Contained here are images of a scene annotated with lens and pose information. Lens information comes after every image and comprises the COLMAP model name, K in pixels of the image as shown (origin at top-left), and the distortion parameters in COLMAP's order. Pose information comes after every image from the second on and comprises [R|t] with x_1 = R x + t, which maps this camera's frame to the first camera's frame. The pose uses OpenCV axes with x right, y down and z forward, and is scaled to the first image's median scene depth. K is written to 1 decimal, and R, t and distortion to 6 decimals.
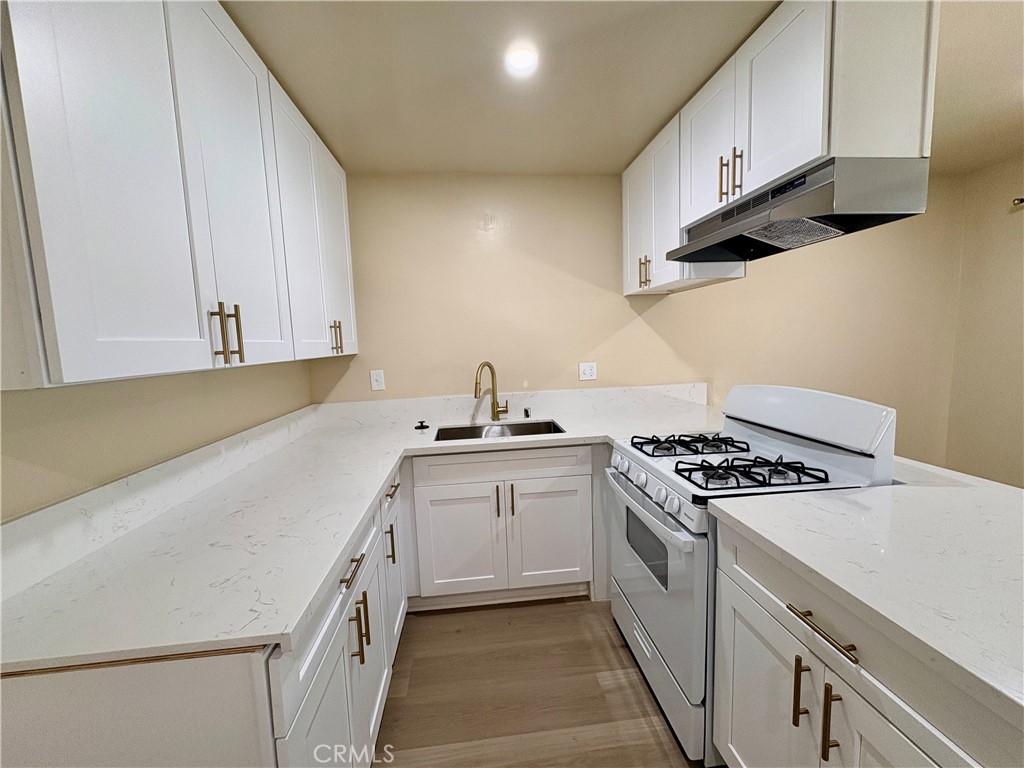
lens RADIAL K [[407.3, 0, 511.6], [0, 407.3, 381.7], [0, 0, 1]] dist [-0.012342, 0.003112]
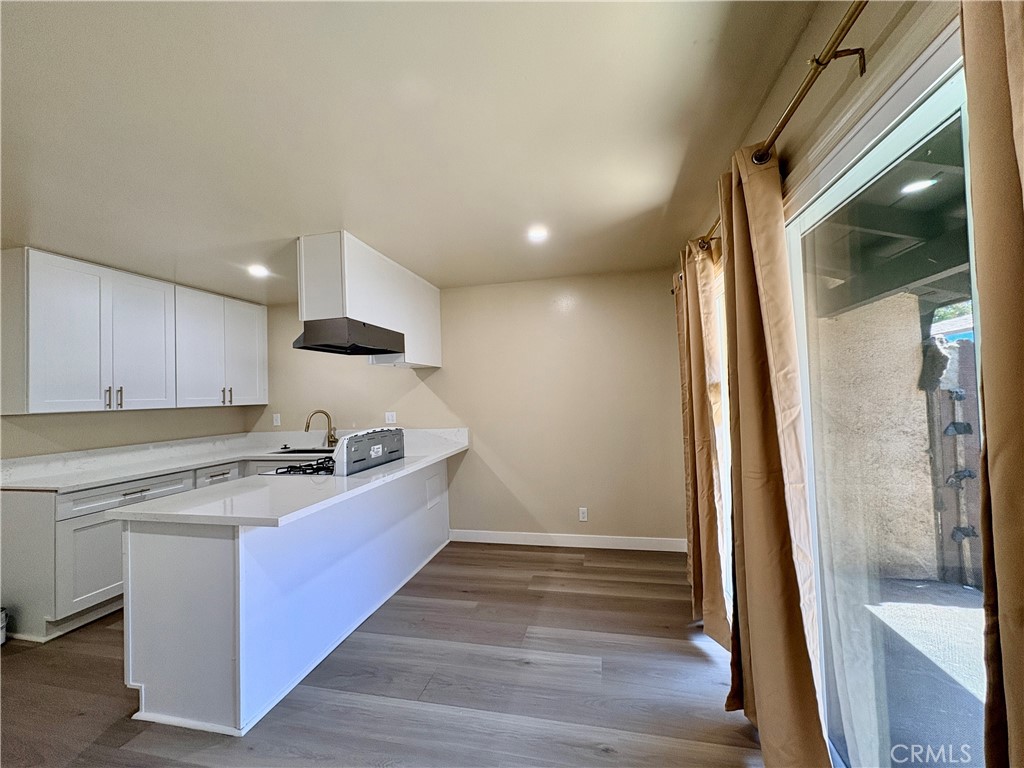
lens RADIAL K [[407.3, 0, 511.6], [0, 407.3, 381.7], [0, 0, 1]] dist [-0.012342, 0.003112]
pose [[0.944932, -0.006848, -0.327194, 1.193400], [-0.032032, 0.993045, -0.113293, -0.001860], [0.325694, 0.117535, 0.938141, -0.302593]]
